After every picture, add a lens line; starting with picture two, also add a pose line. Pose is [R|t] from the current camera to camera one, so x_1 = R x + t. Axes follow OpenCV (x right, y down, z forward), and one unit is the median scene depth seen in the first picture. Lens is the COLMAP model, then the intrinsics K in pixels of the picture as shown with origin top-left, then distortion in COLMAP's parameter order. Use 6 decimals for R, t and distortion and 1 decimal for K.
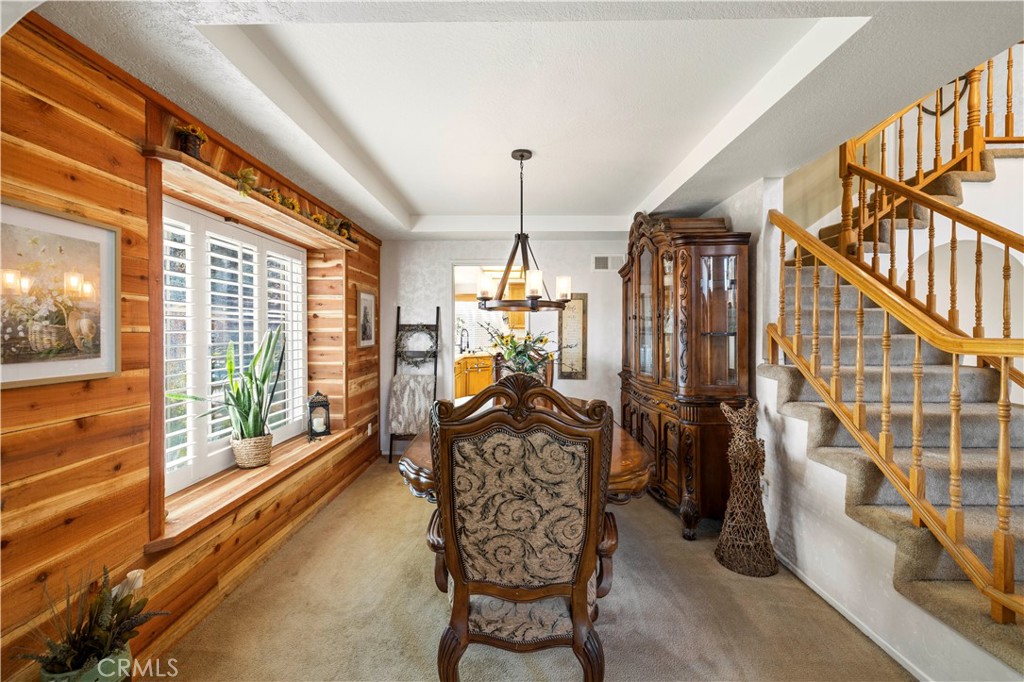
lens RADIAL K [[429.3, 0, 504.1], [0, 429.3, 336.0], [0, 0, 1]] dist [0.000767, 0.000143]
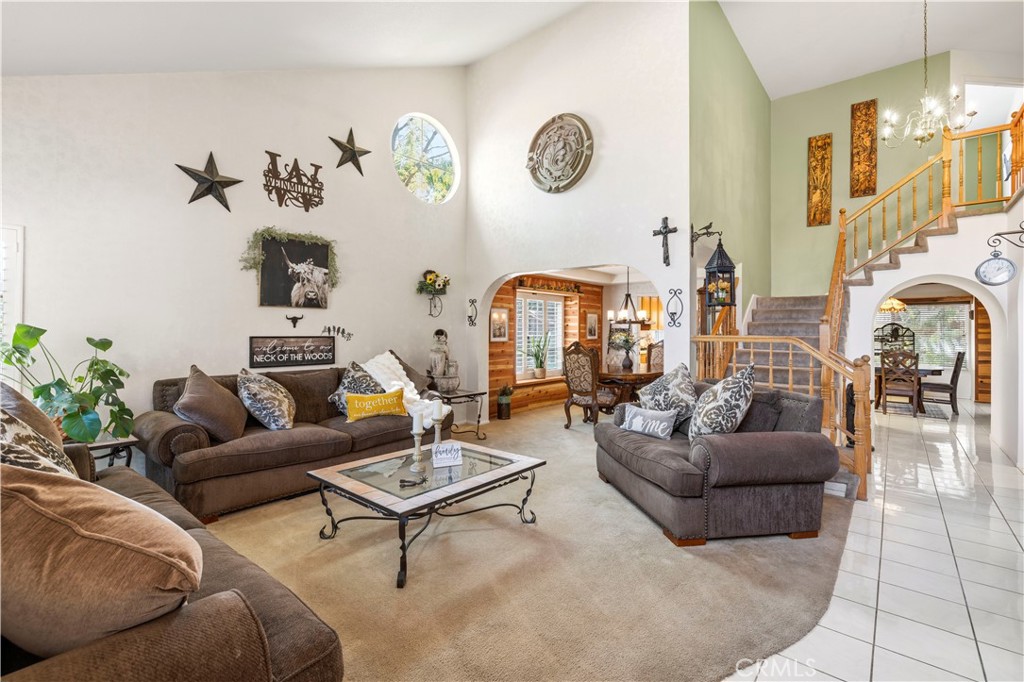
lens RADIAL K [[460.0, 0, 512.0], [0, 460.0, 334.1], [0, 0, 1]] dist [-0.000340, -0.000050]
pose [[0.781931, 0.010126, -0.623283, 1.182938], [-0.013720, 0.999905, -0.000967, 0.011031], [0.623214, 0.009307, 0.781996, -1.523038]]
